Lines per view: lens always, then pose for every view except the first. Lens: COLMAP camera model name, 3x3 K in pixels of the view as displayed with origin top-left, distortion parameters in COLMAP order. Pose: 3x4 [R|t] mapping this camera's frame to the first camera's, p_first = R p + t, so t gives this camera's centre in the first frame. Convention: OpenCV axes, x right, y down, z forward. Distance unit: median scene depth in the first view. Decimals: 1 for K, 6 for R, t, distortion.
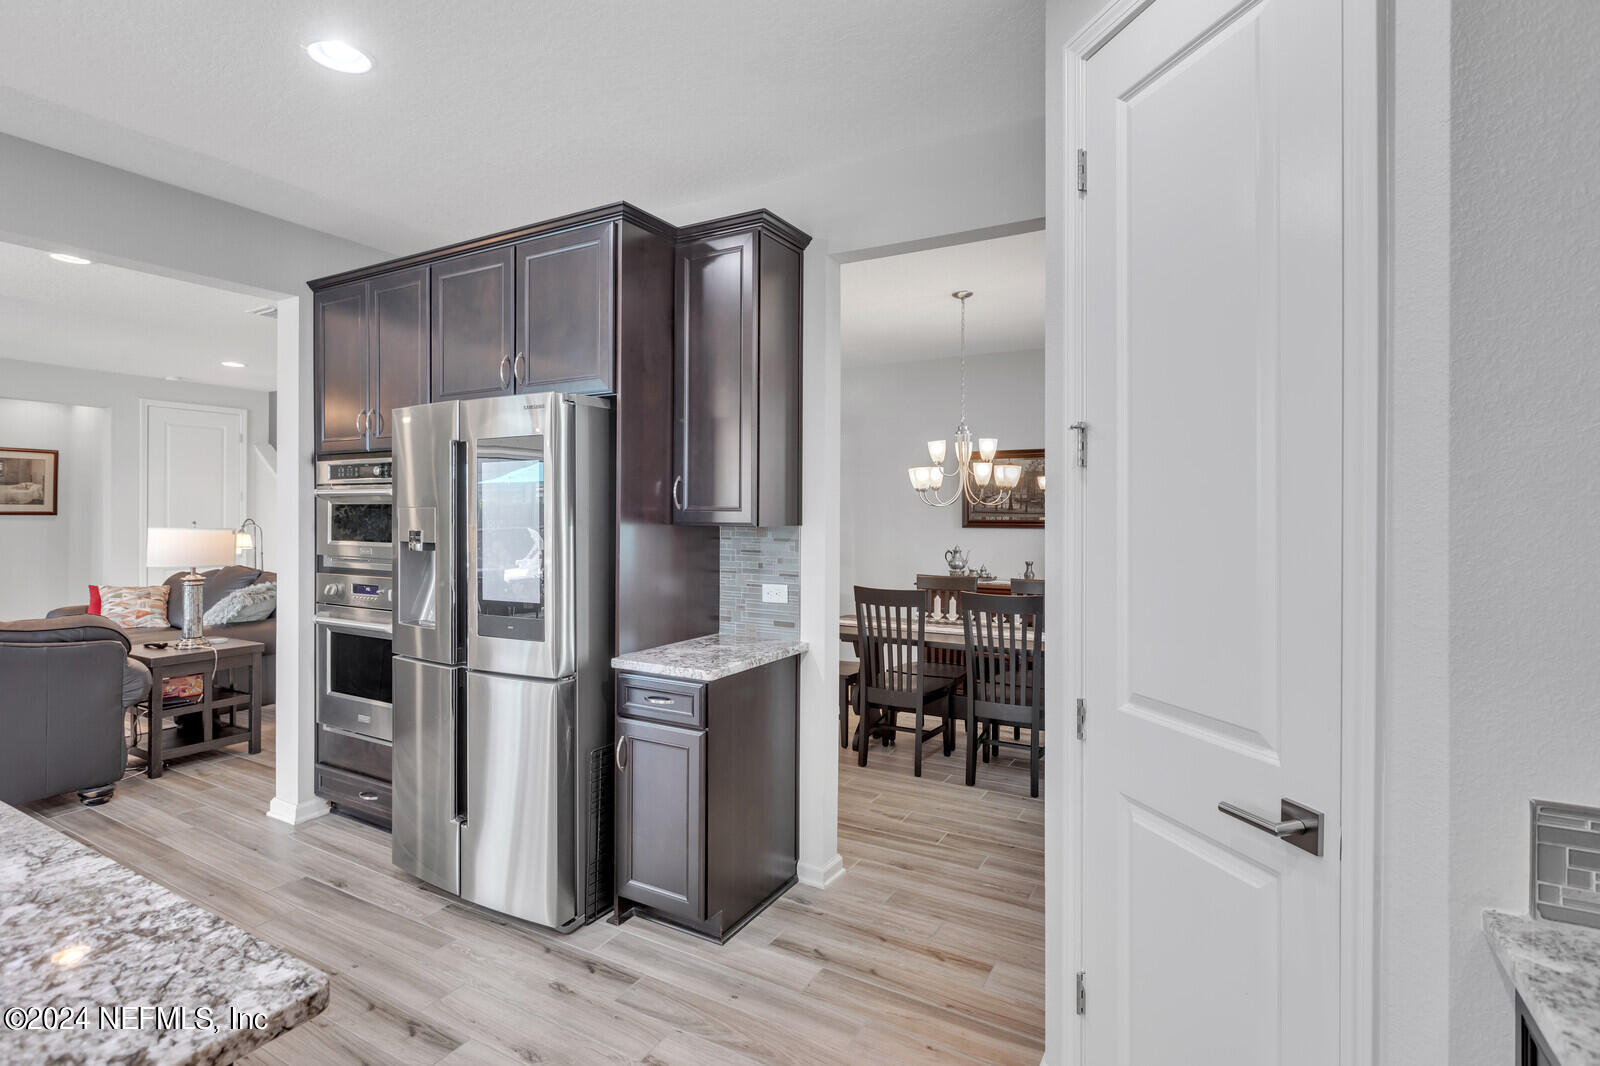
lens RADIAL K [[754.0, 0, 794.1], [0, 754.0, 525.8], [0, 0, 1]] dist [0.002305, 0.000186]
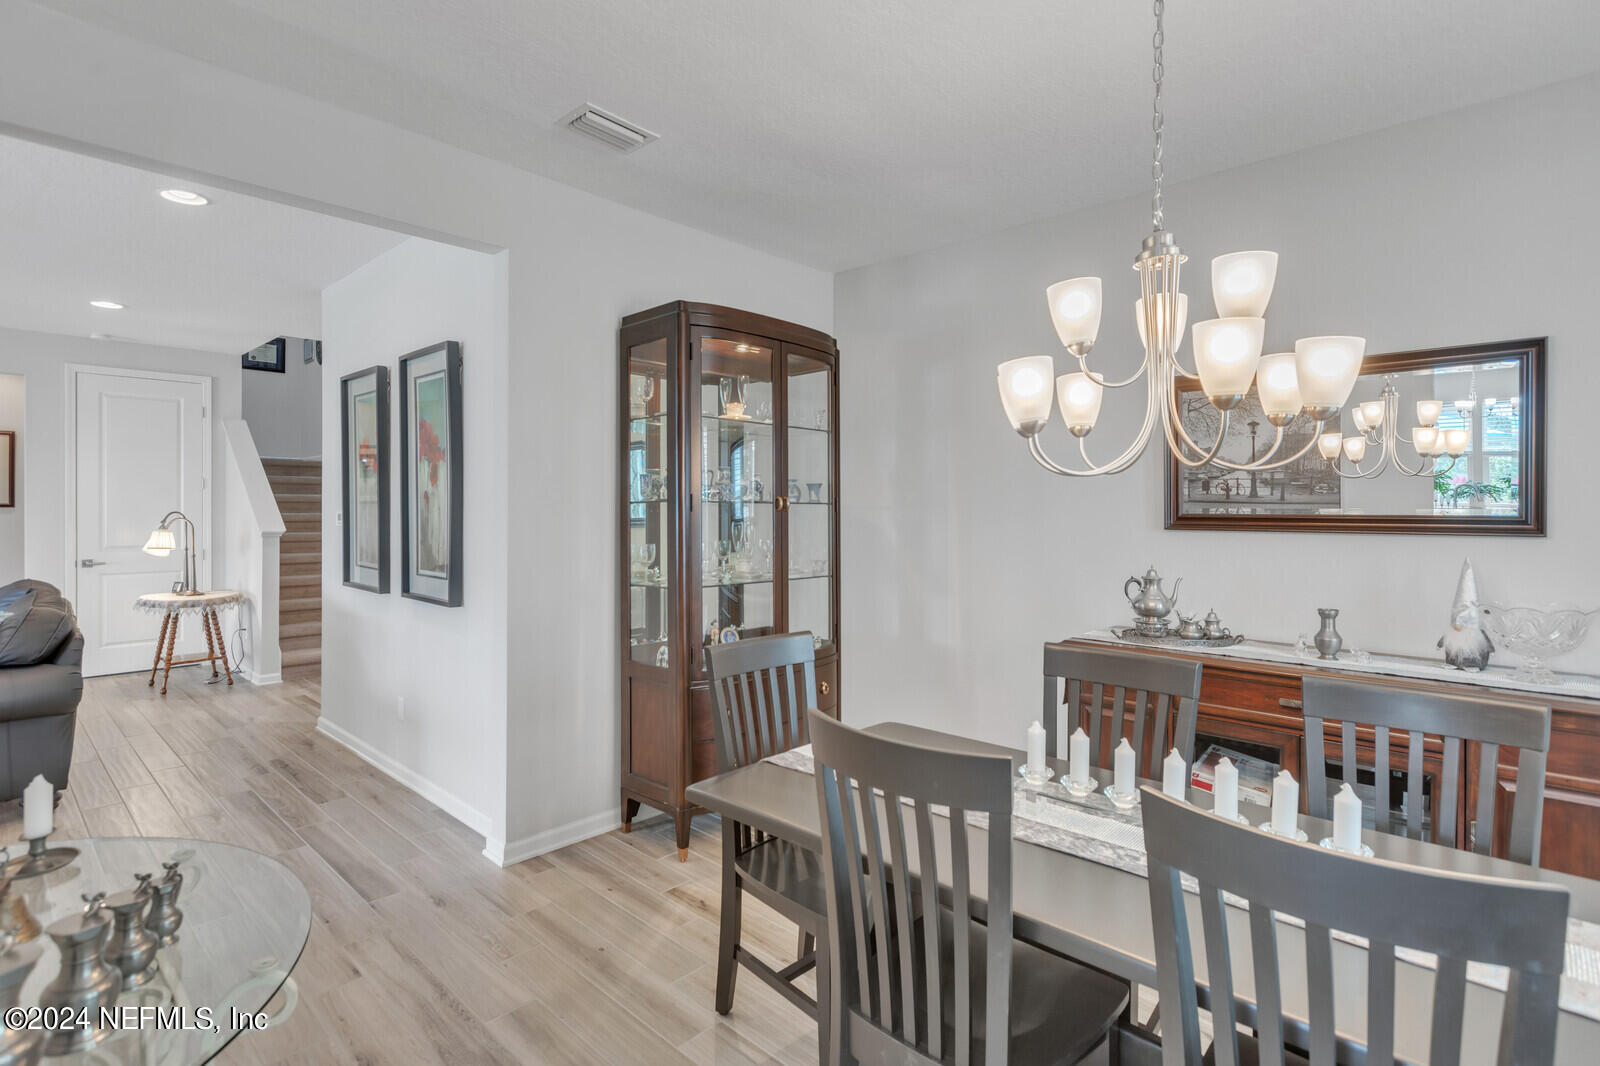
lens RADIAL K [[754.0, 0, 804.2], [0, 754.0, 520.5], [0, 0, 1]] dist [0.002305, 0.000186]
pose [[0.972107, 0.002942, -0.234519, 0.113740], [-0.002506, 0.999995, 0.002158, -0.004156], [0.234524, -0.001510, 0.972109, 0.482366]]
